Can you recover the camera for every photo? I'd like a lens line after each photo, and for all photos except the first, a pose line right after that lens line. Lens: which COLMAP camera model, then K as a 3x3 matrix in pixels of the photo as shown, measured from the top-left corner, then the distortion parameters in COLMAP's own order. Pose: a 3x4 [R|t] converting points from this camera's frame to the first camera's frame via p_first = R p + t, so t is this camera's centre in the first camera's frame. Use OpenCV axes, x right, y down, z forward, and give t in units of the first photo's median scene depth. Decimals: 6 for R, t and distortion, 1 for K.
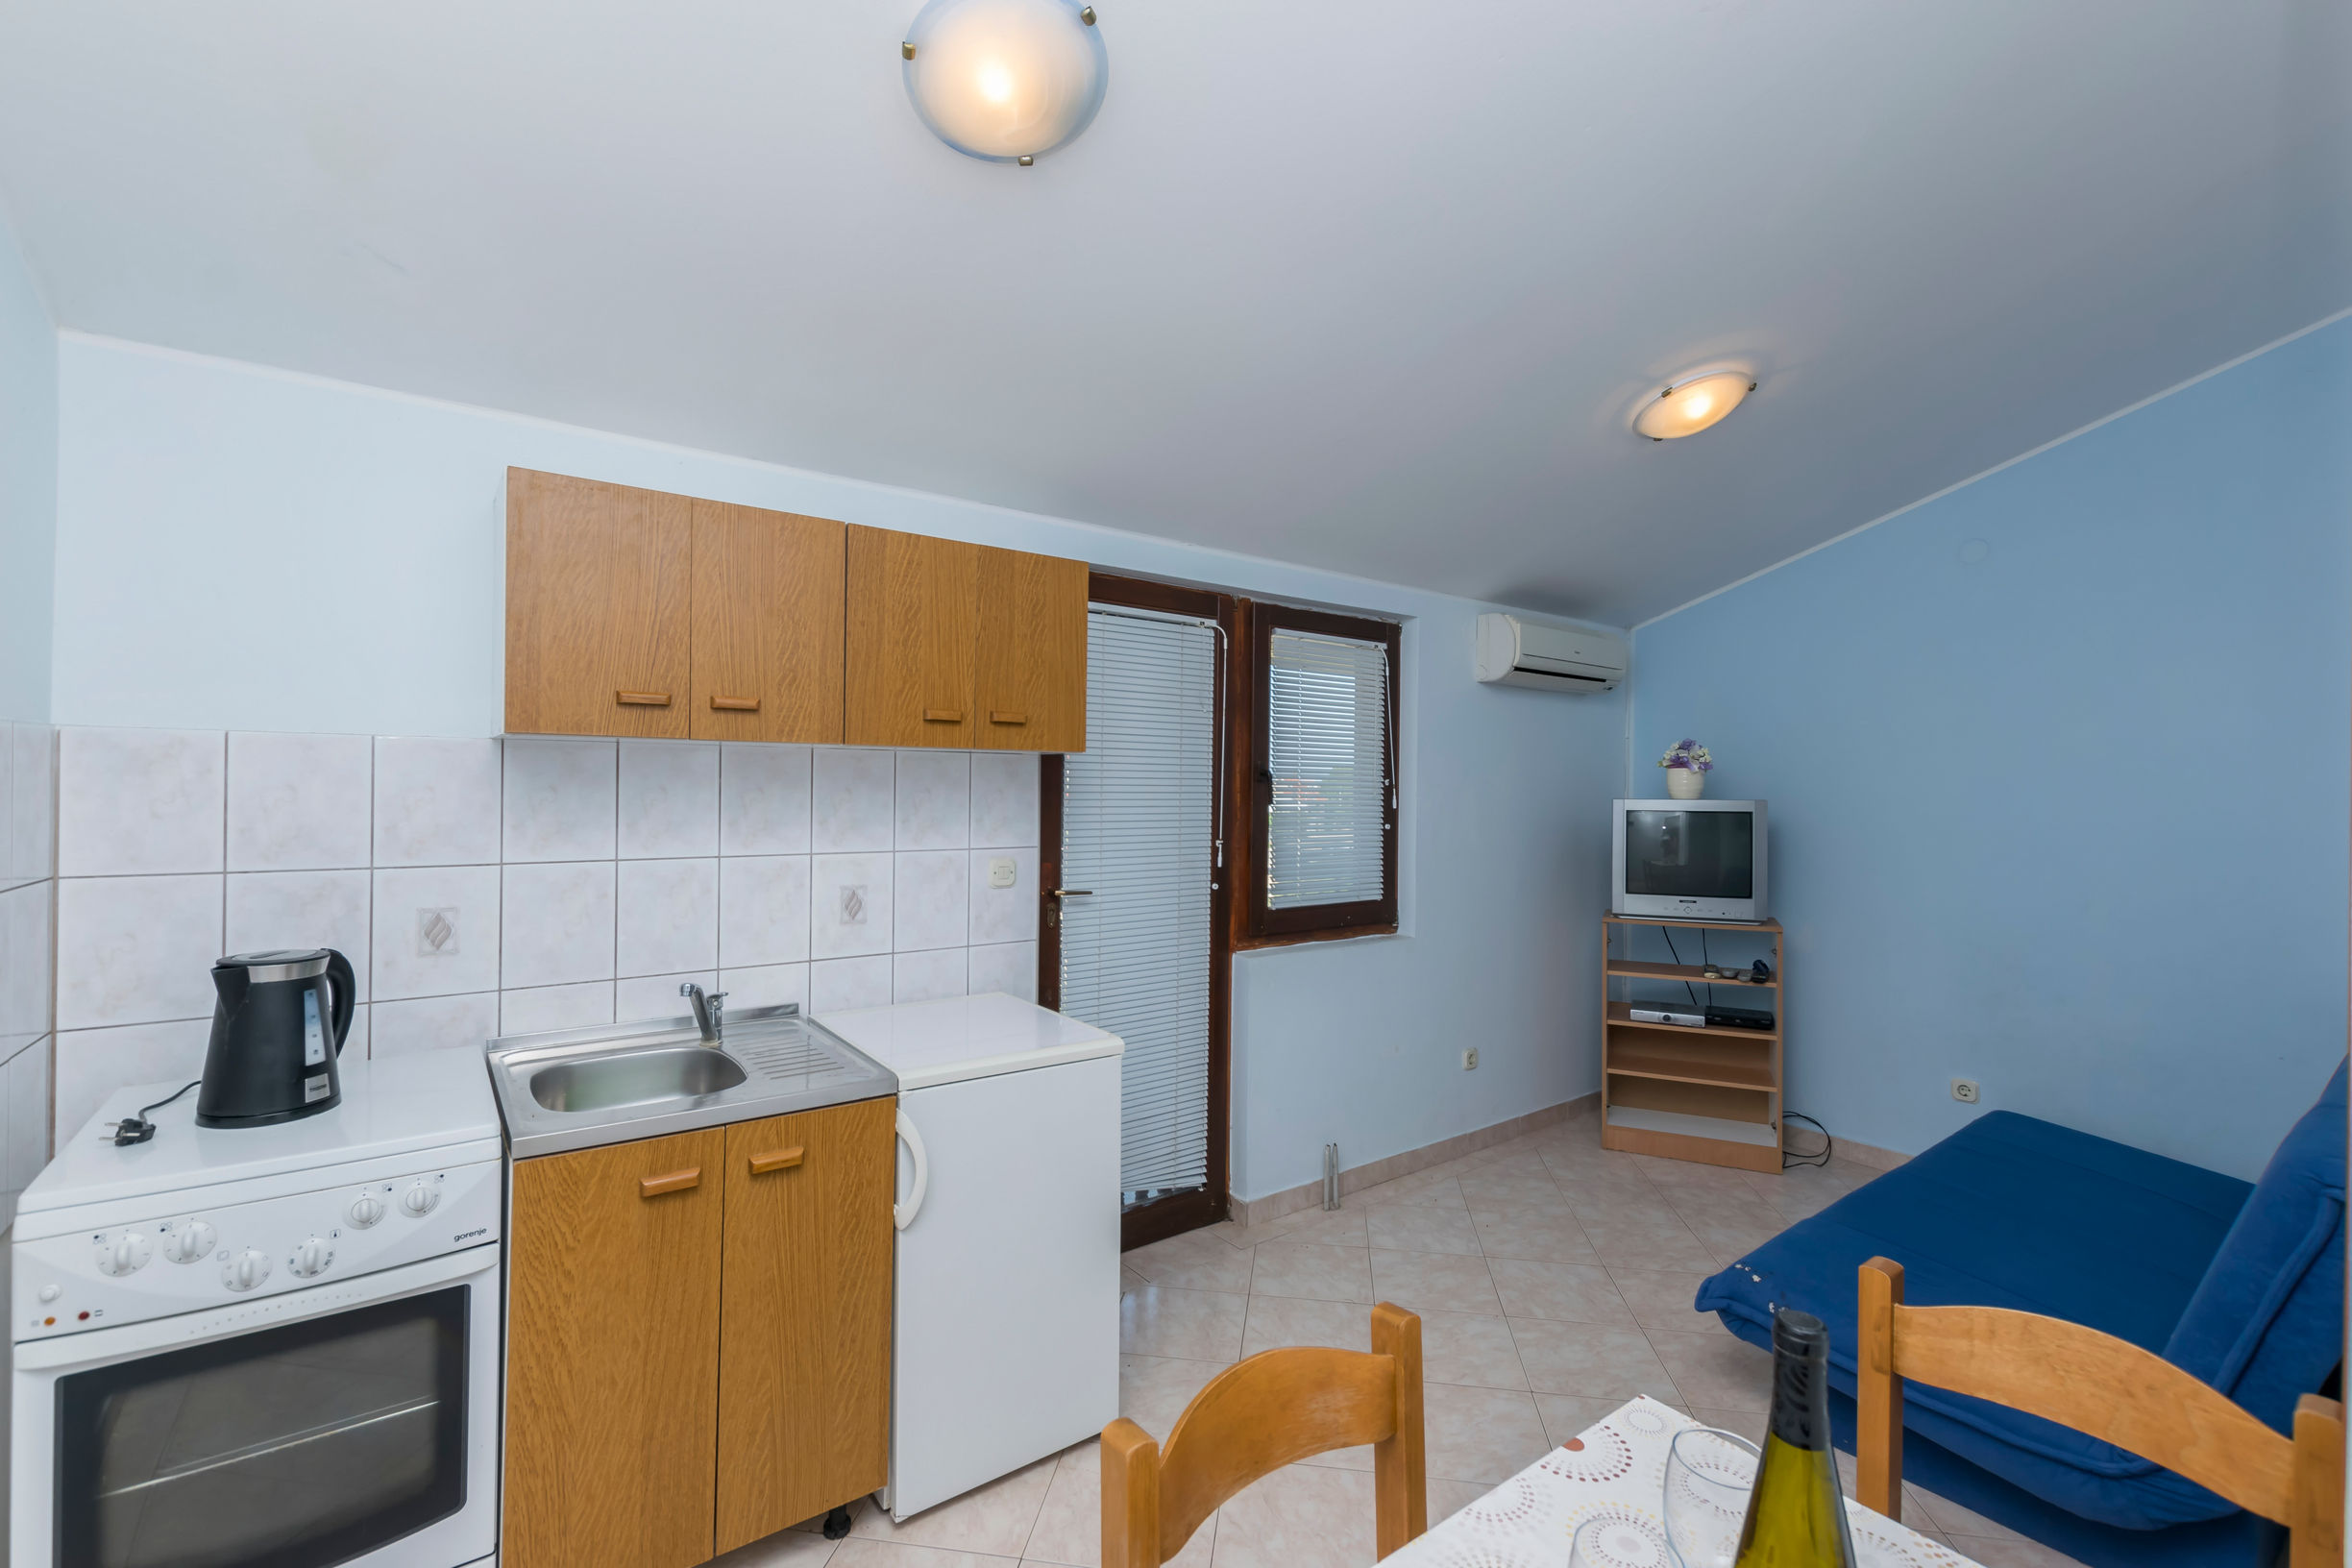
lens RADIAL K [[1012.5, 0, 1167.0], [0, 1012.5, 787.4], [0, 0, 1]] dist [0.002634, -0.000109]
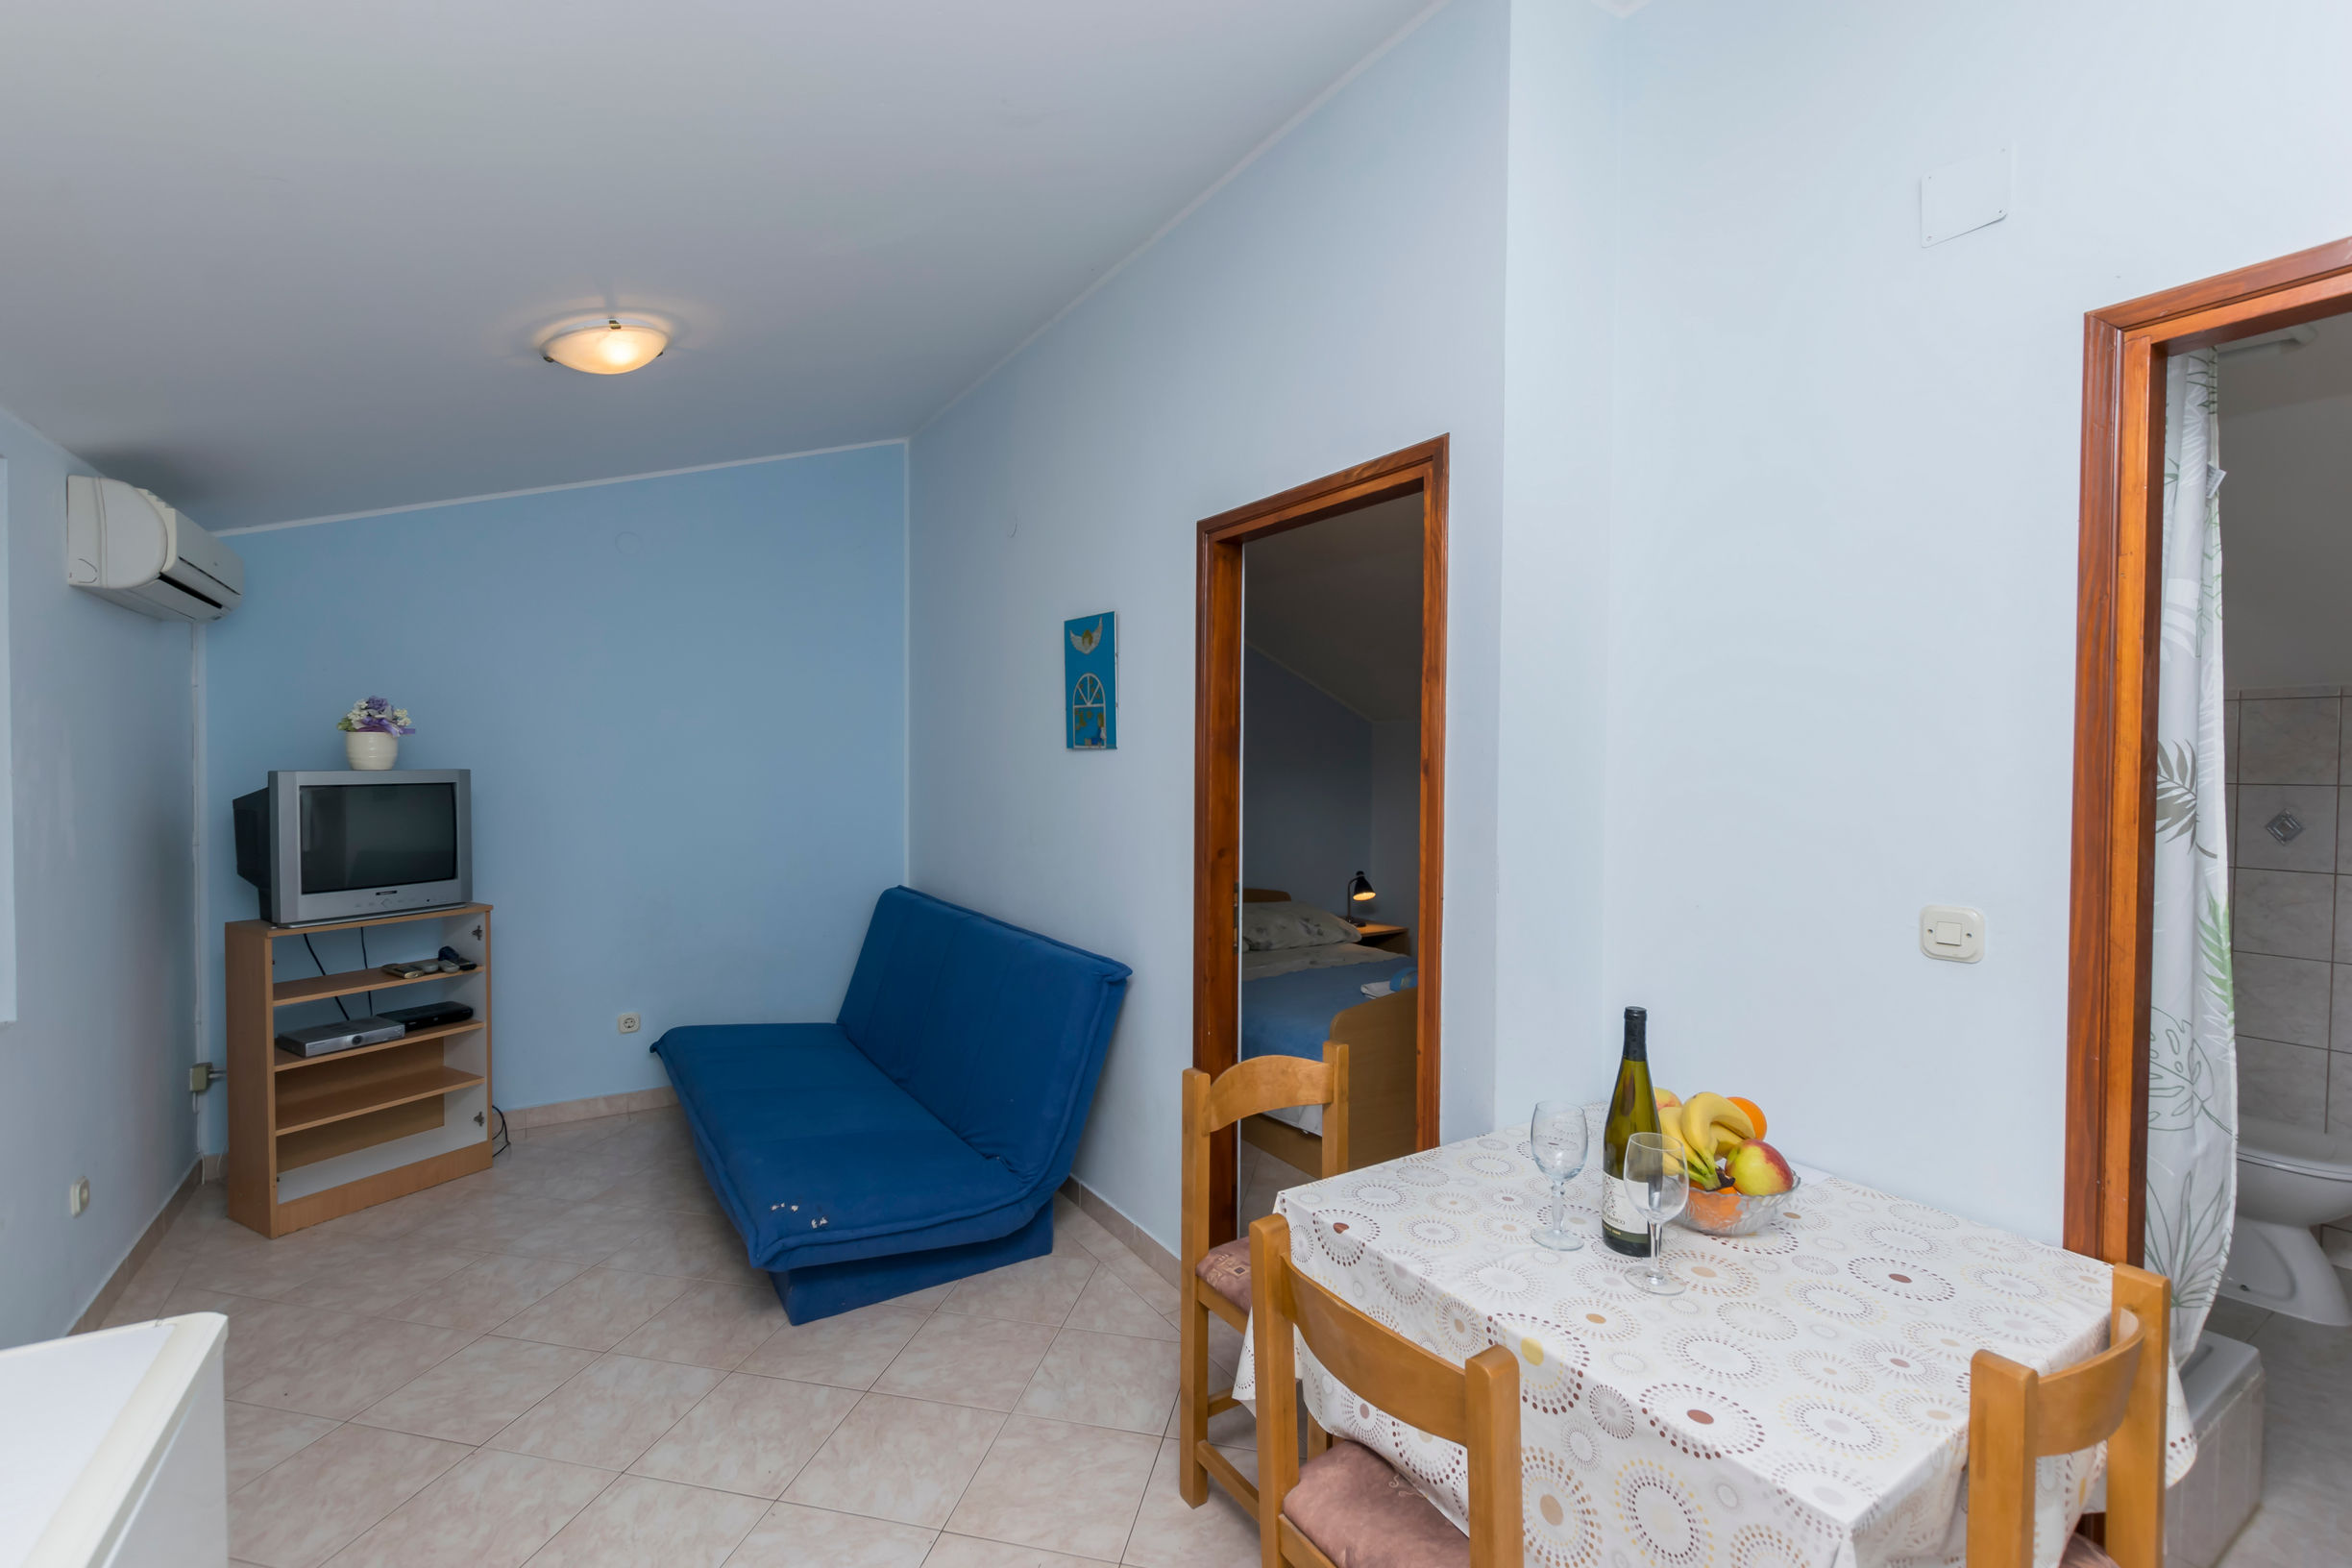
lens RADIAL K [[1012.5, 0, 1165.8], [0, 1012.5, 781.3], [0, 0, 1]] dist [0.002634, -0.000109]
pose [[0.067757, -0.028935, 0.997282, -0.271996], [-0.005904, 0.999550, 0.029402, -0.007408], [-0.997684, -0.007881, 0.067556, 0.303247]]
